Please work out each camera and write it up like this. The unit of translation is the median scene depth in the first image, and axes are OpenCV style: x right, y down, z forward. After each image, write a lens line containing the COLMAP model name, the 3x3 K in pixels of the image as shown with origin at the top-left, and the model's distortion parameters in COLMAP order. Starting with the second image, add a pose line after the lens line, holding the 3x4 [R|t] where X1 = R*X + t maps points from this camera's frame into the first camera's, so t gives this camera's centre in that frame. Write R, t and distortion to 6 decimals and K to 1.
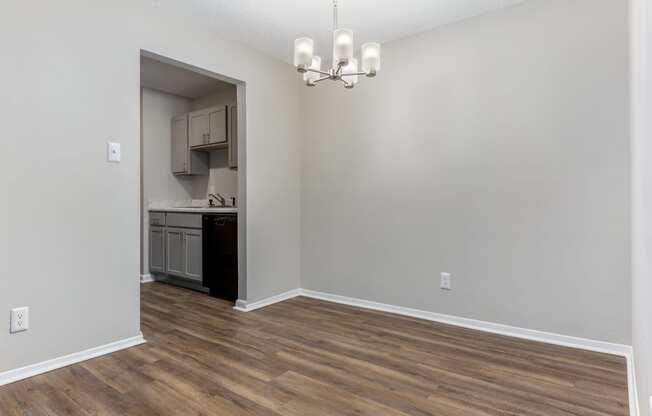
lens RADIAL K [[374.7, 0, 325.0], [0, 374.7, 196.8], [0, 0, 1]] dist [0.000399, 0.000267]
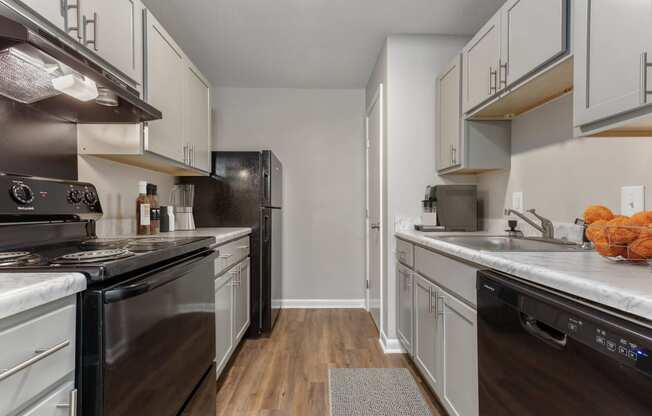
lens RADIAL K [[284.2, 0, 326.0], [0, 284.2, 208.0], [0, 0, 1]] dist [0.000887, 0.000147]
pose [[0.624878, 0.004963, -0.780706, -0.181377], [-0.007374, 0.999973, 0.000454, -0.007169], [0.780687, 0.005473, 0.624898, 0.622679]]
